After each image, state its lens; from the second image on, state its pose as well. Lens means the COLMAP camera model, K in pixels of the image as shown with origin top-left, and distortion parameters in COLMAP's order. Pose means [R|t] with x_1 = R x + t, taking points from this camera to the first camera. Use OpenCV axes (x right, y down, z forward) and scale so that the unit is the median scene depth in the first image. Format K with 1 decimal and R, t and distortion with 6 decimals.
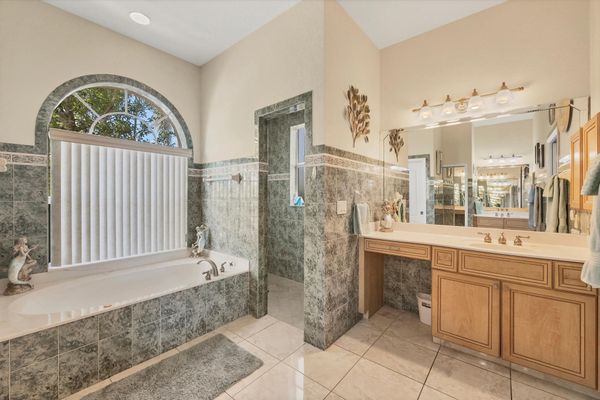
lens RADIAL K [[247.0, 0, 292.4], [0, 247.0, 200.8], [0, 0, 1]] dist [0.000481, -0.000034]
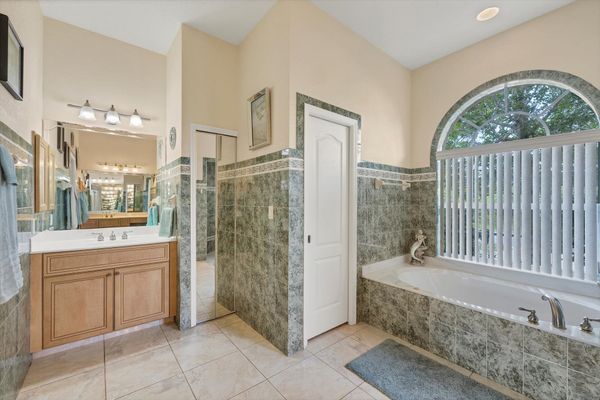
lens RADIAL K [[247.0, 0, 292.4], [0, 247.0, 200.8], [0, 0, 1]] dist [0.000481, -0.000034]
pose [[-0.204407, -0.003886, -0.978878, 0.522317], [-0.012336, 0.999923, -0.001394, -0.014493], [0.978808, 0.011790, -0.204439, 0.523223]]
